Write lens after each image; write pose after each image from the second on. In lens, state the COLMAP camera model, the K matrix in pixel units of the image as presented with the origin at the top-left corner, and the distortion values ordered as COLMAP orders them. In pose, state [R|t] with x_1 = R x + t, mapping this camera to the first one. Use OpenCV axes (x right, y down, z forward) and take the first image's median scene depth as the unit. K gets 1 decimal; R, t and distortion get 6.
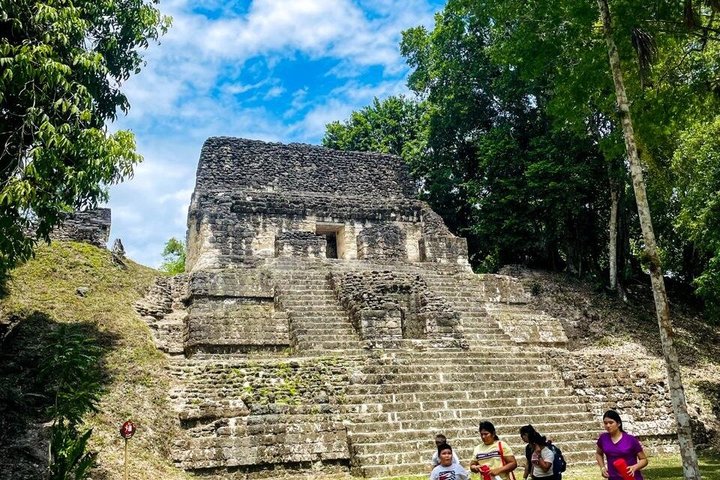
lens RADIAL K [[403.2, 0, 360.0], [0, 403.2, 240.0], [0, 0, 1]] dist [0.039970, -0.024724]
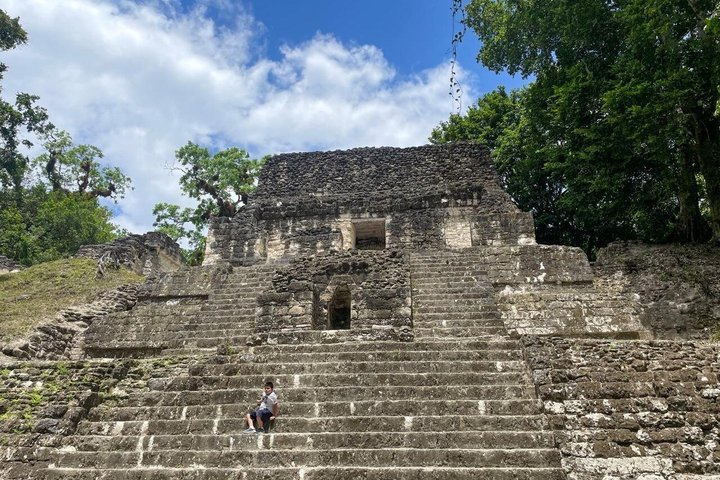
lens RADIAL K [[403.2, 0, 360.0], [0, 403.2, 240.0], [0, 0, 1]] dist [0.039970, -0.024724]
pose [[0.938450, -0.121738, -0.323252, 0.402302], [0.103484, 0.991938, -0.073137, 0.142018], [0.329549, 0.035184, 0.943483, 0.345954]]
